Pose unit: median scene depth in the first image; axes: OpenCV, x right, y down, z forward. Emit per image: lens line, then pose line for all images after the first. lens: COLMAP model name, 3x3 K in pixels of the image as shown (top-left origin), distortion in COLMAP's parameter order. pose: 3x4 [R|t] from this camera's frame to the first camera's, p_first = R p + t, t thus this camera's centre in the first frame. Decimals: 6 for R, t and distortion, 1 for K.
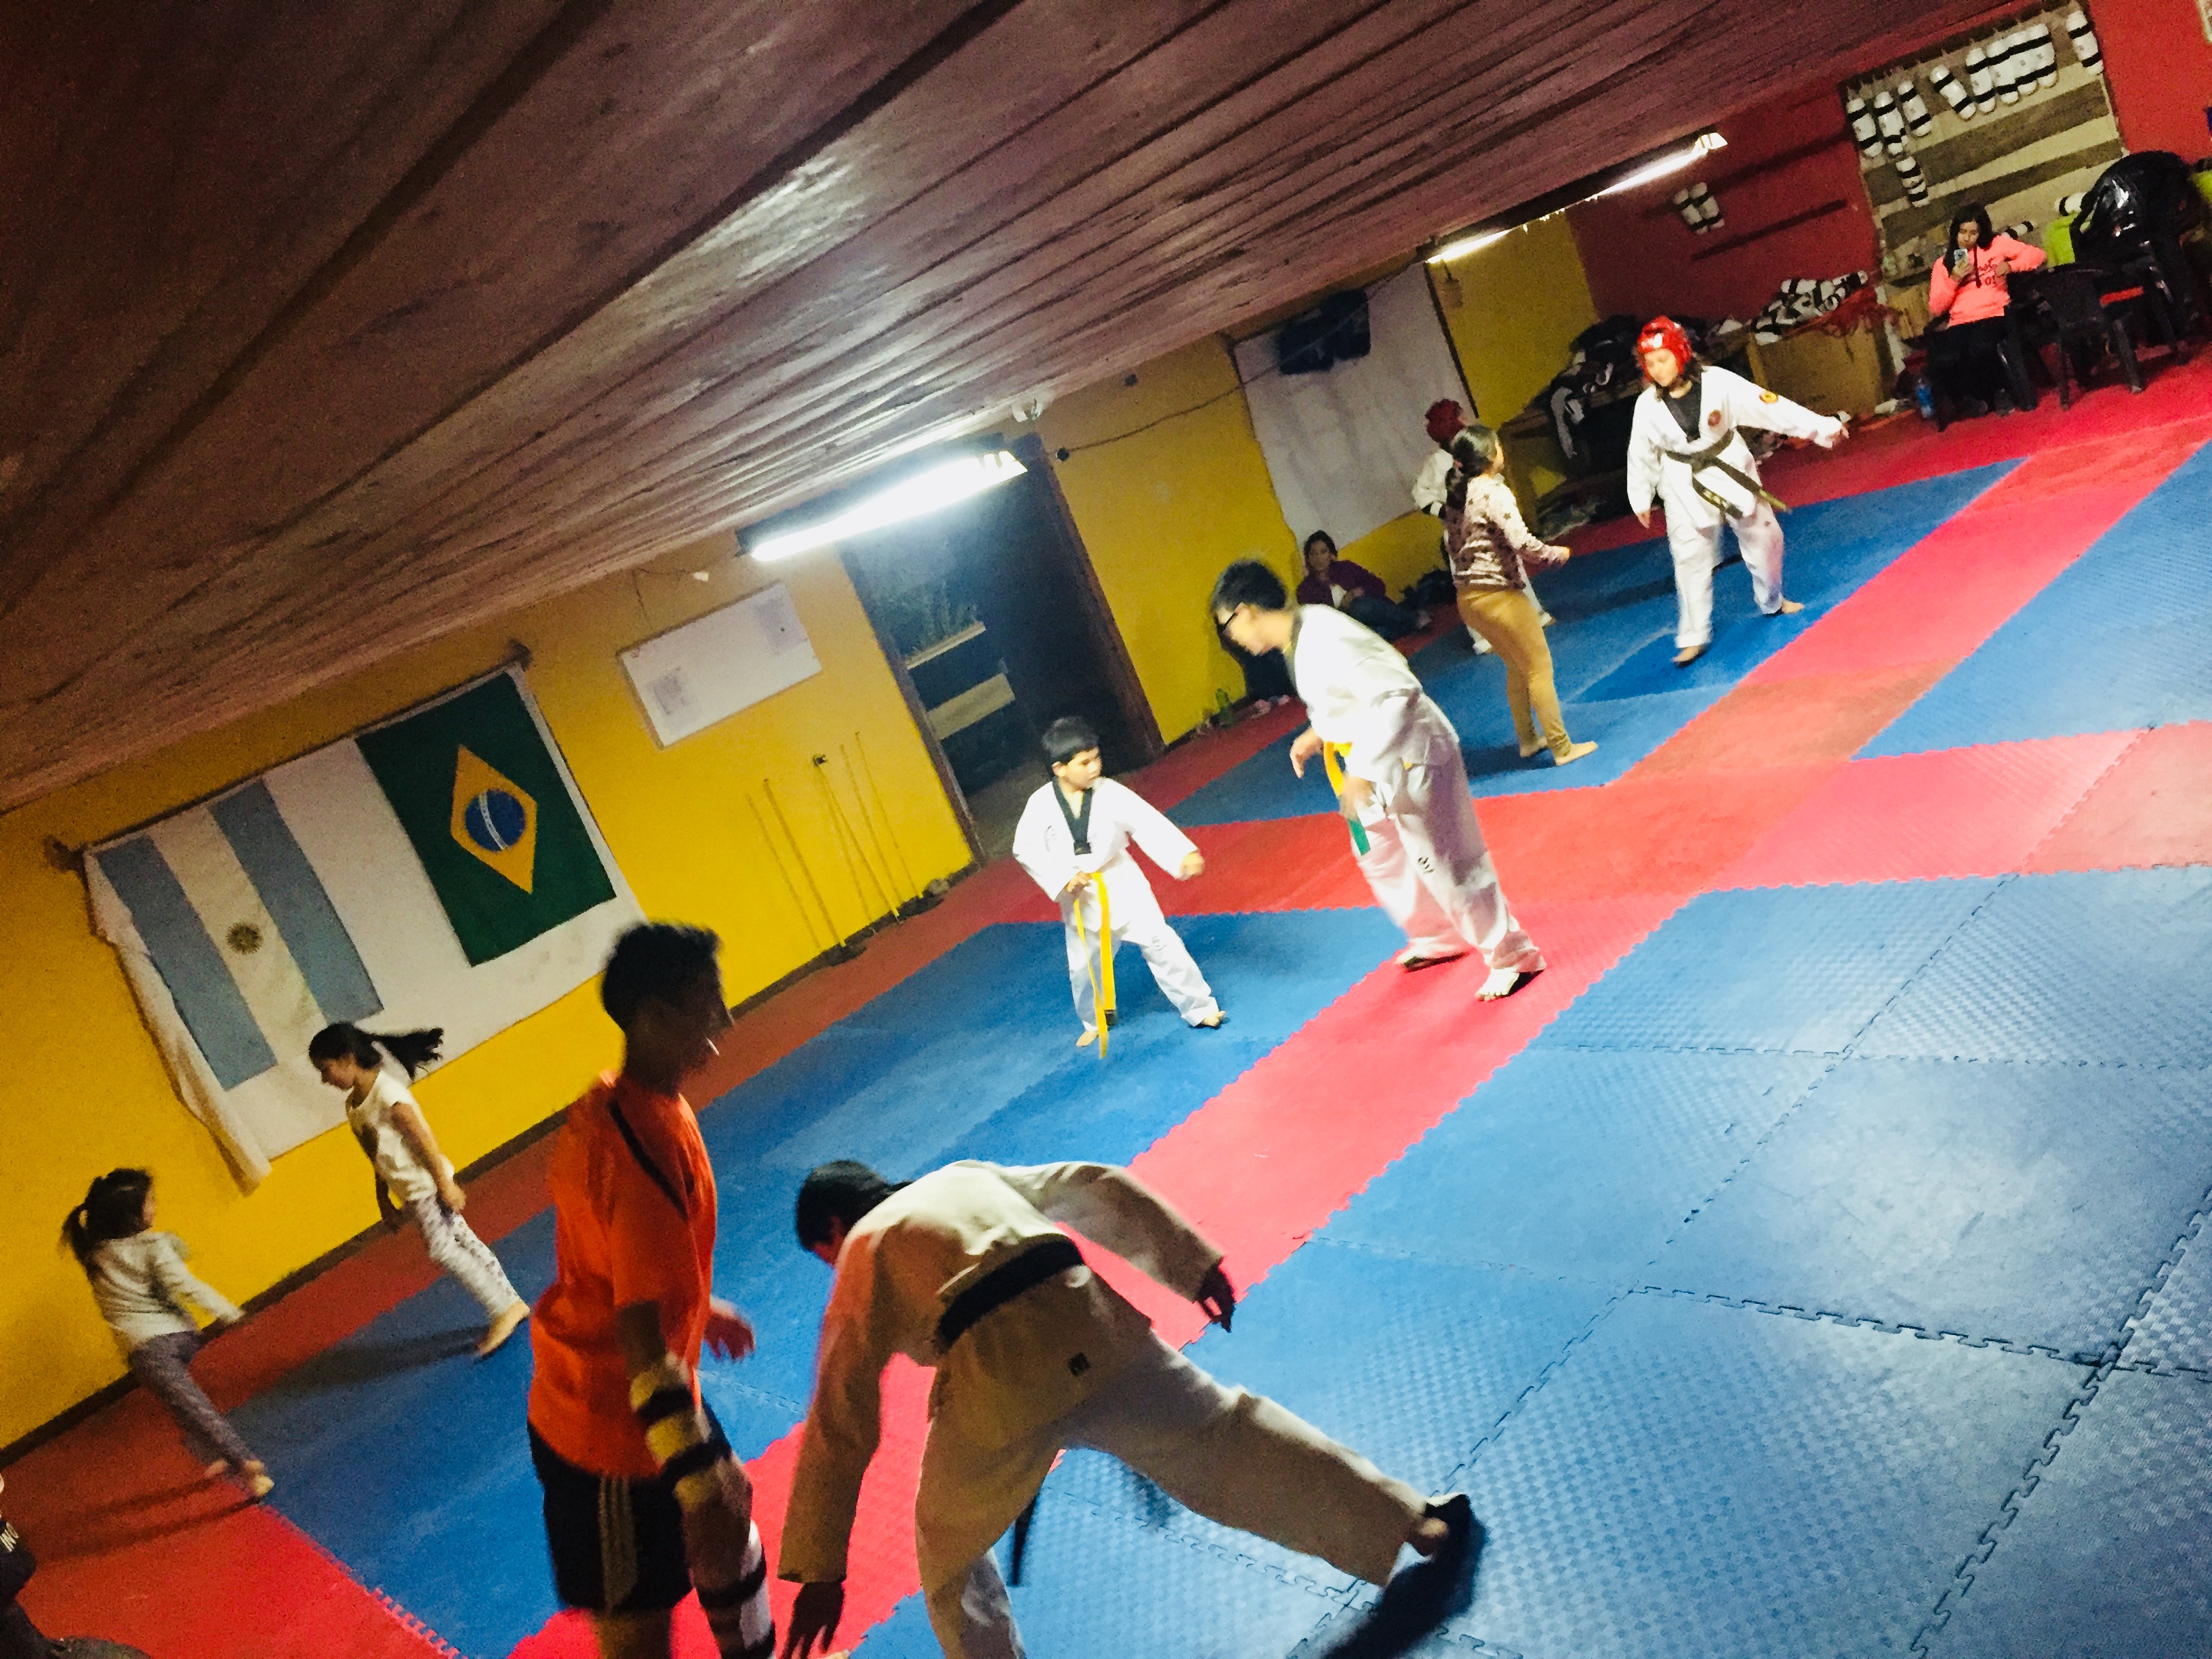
lens RADIAL K [[1880.1, 0, 1134.6], [0, 1880.1, 831.8], [0, 0, 1]] dist [0.099988, -0.140282]
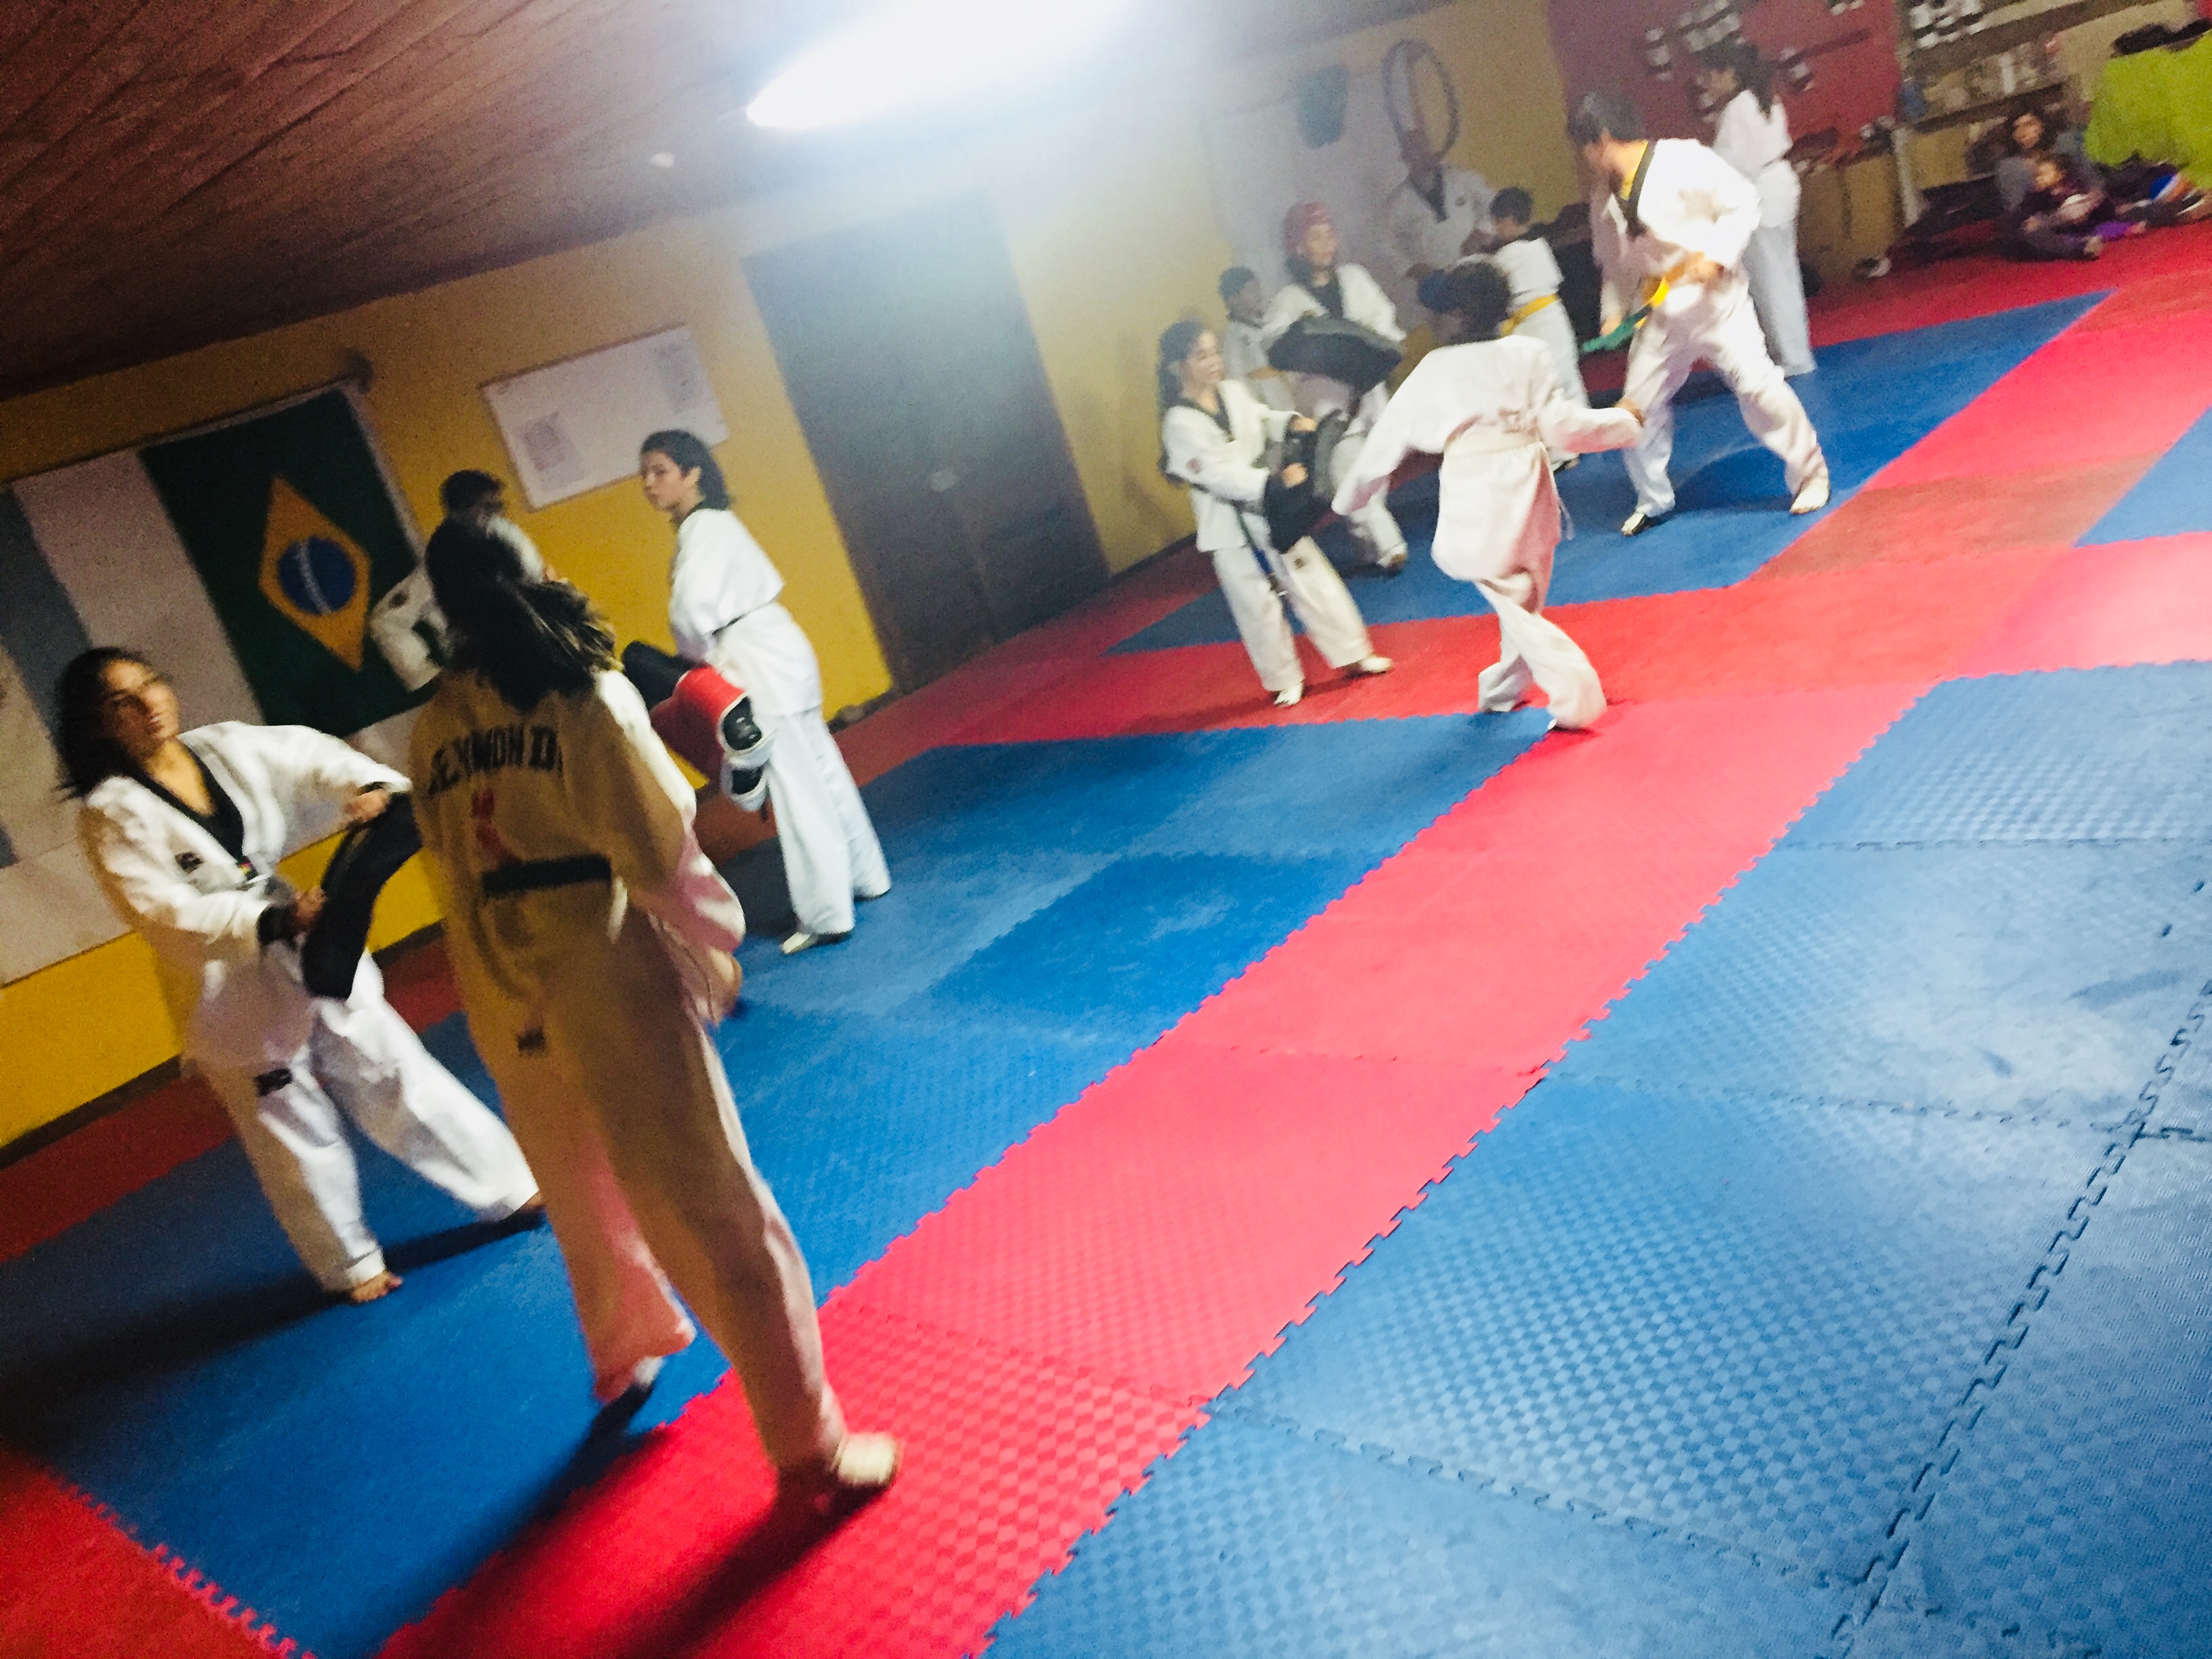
lens RADIAL K [[1912.4, 0, 1139.8], [0, 1912.4, 789.4], [0, 0, 1]] dist [0.102525, -0.149461]
pose [[0.993121, 0.048572, 0.106544, -0.093927], [-0.049481, 0.998758, 0.005903, 0.072638], [-0.106125, -0.011134, 0.994290, 0.191948]]
